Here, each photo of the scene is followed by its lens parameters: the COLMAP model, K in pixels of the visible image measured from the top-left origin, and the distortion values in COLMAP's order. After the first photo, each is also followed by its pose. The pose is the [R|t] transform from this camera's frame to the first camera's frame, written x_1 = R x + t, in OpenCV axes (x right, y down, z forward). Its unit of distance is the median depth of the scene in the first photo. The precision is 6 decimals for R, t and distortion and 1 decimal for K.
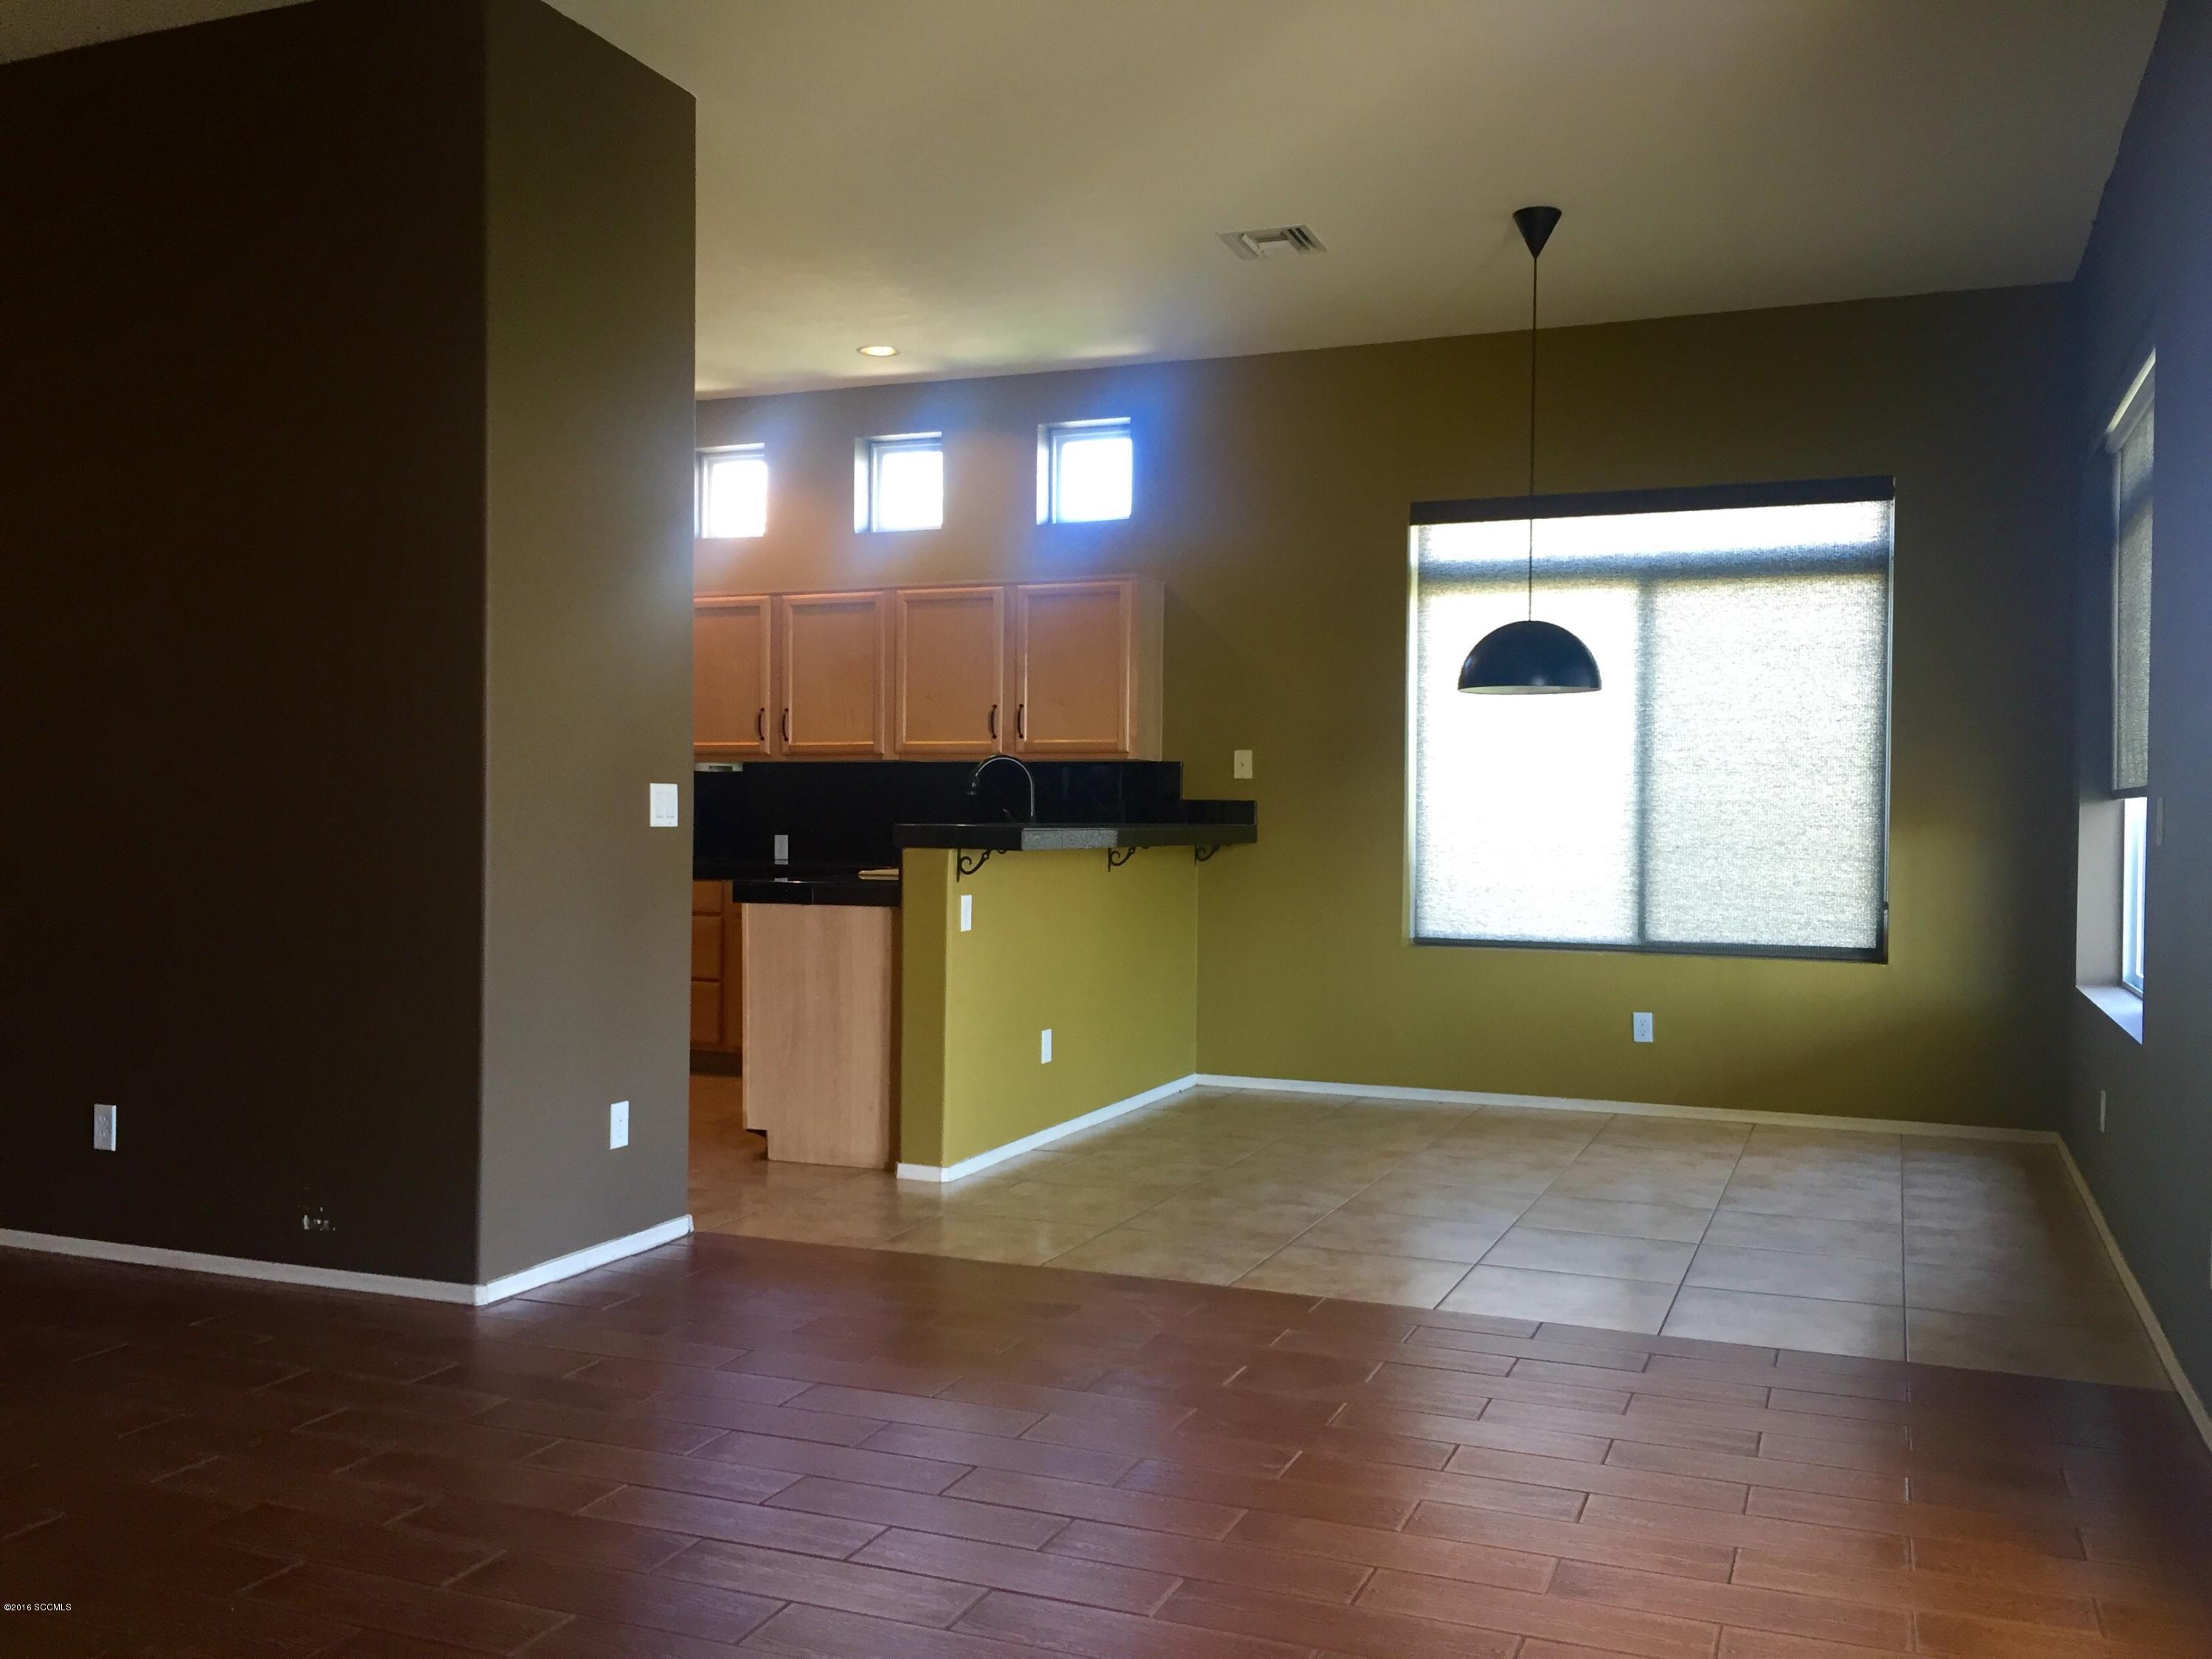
lens RADIAL K [[1902.1, 0, 1100.0], [0, 1902.1, 825.9], [0, 0, 1]] dist [0.069392, -0.107476]
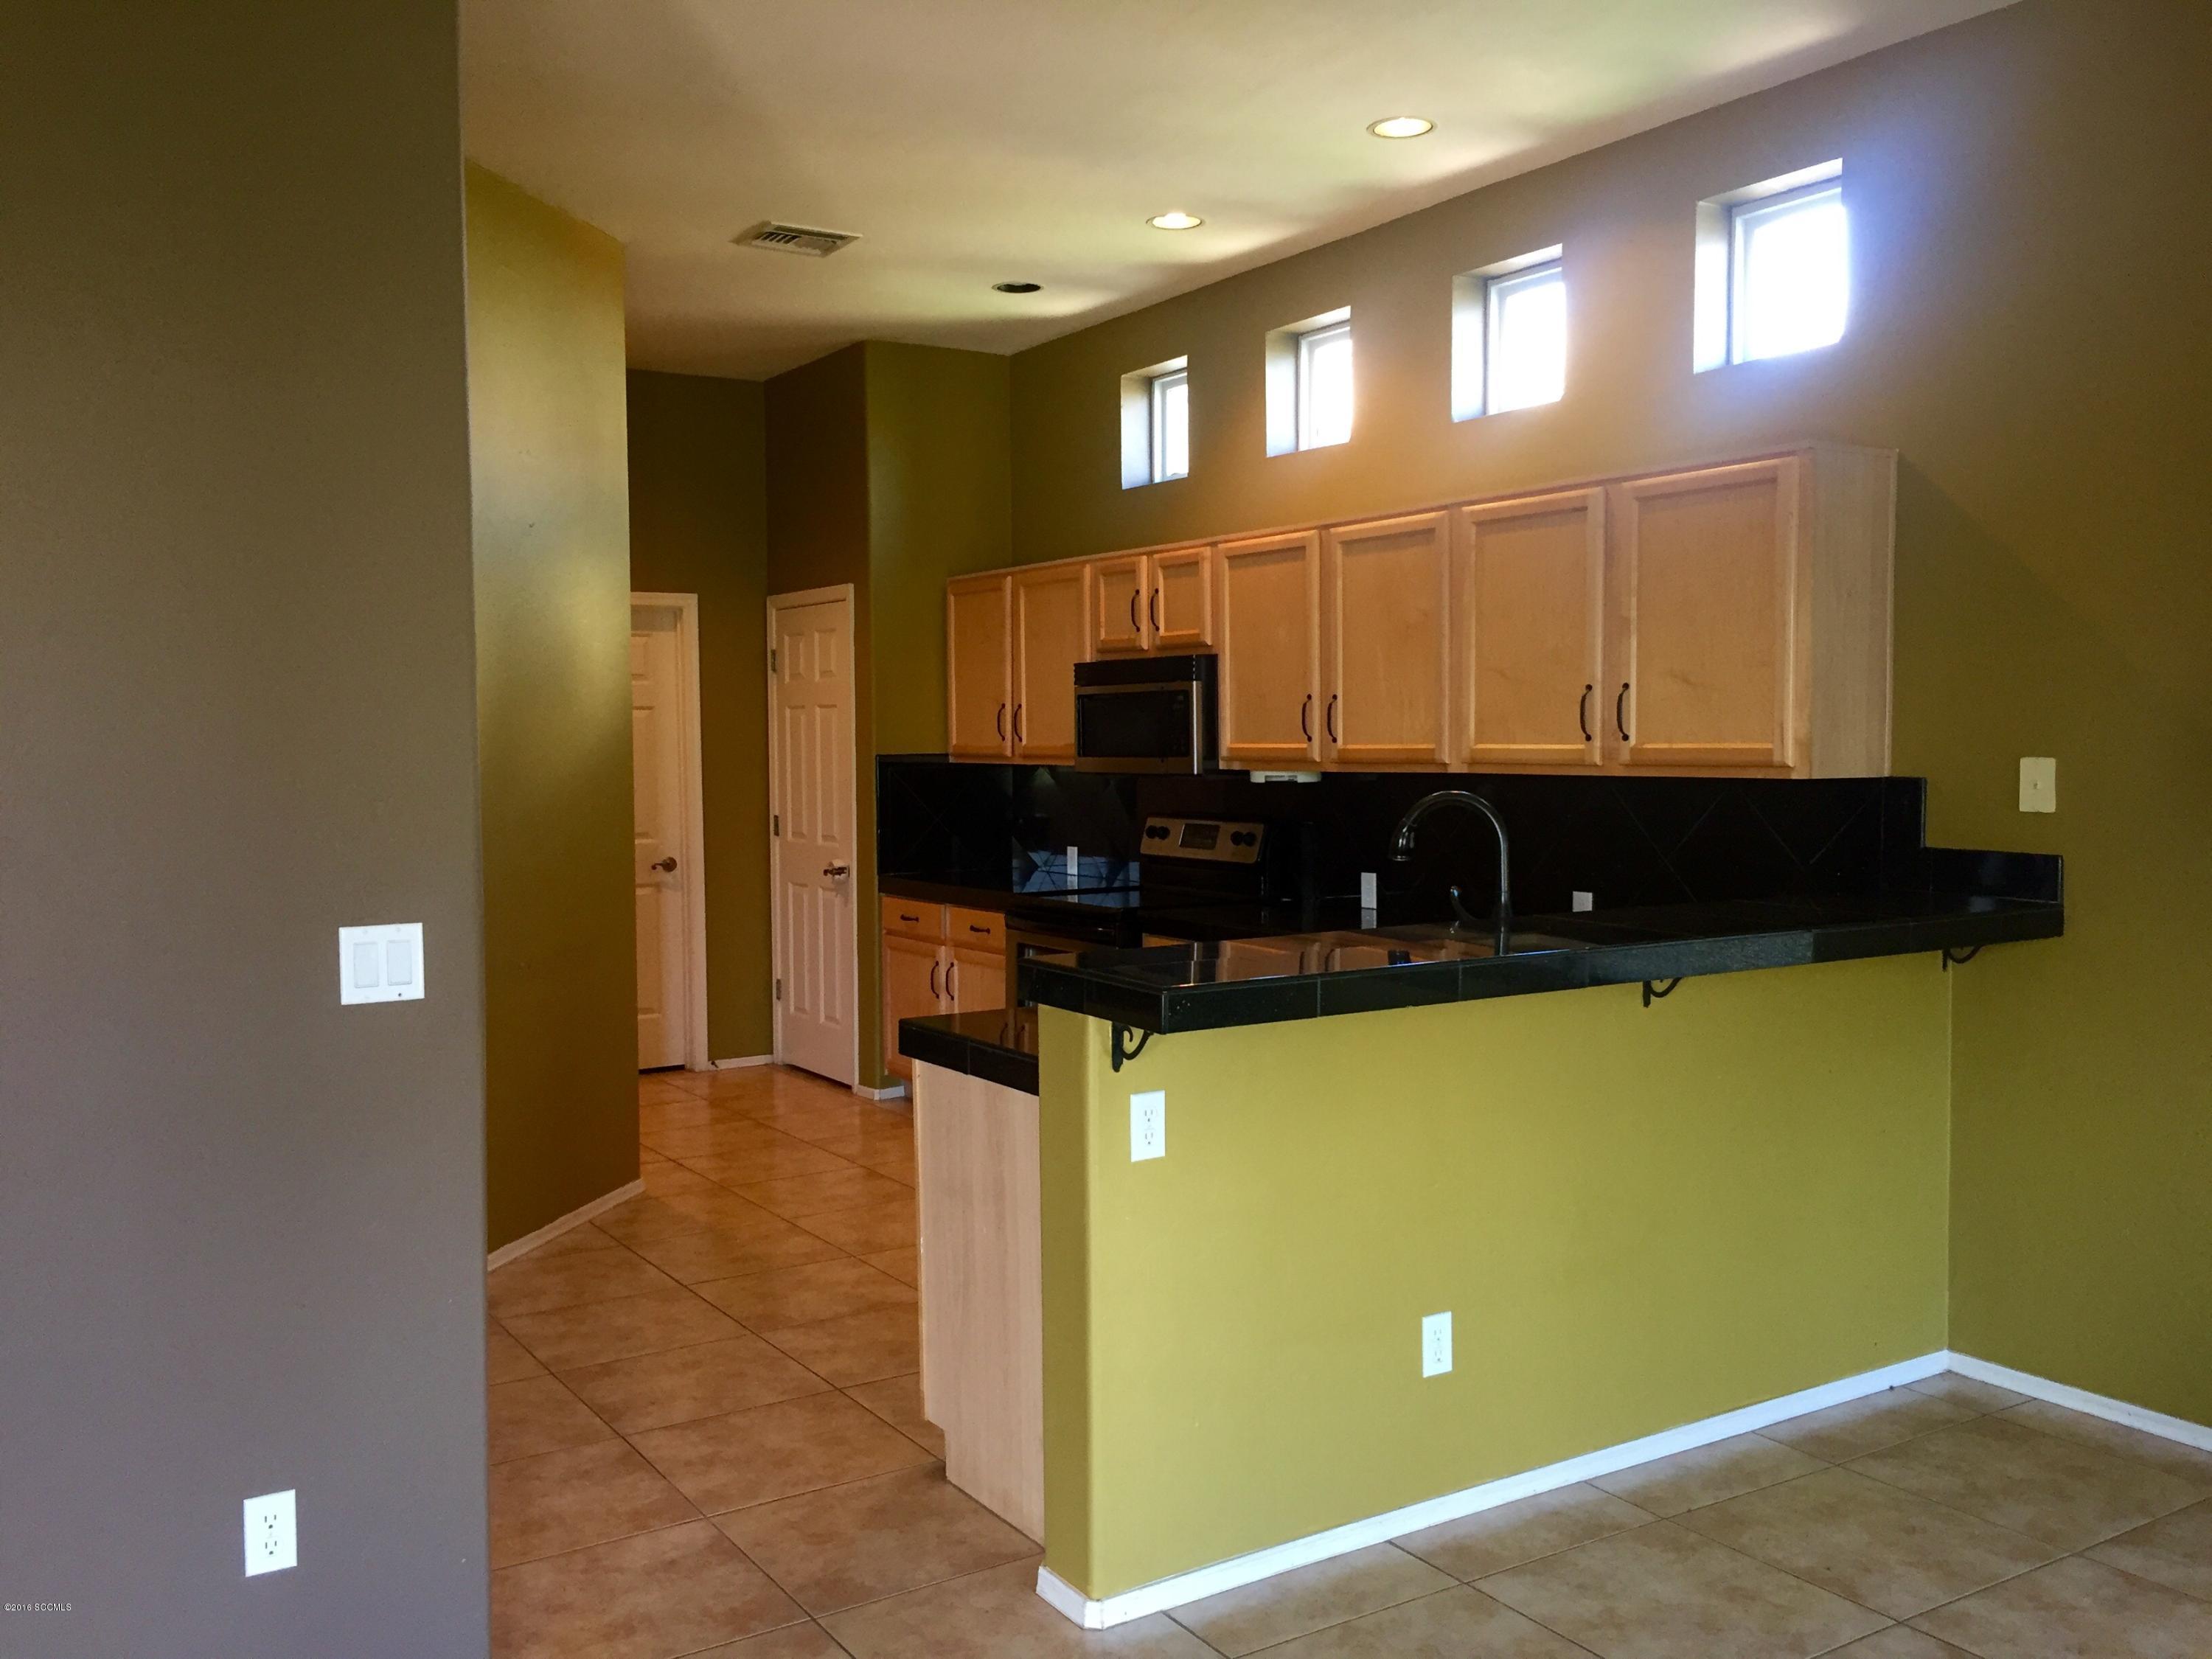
lens RADIAL K [[1902.1, 0, 1100.0], [0, 1902.1, 825.9], [0, 0, 1]] dist [0.069392, -0.107476]
pose [[0.816213, 0.011463, -0.577638, 0.168578], [0.012470, 0.999221, 0.037449, -0.043662], [0.577617, -0.037769, 0.815434, 0.416608]]
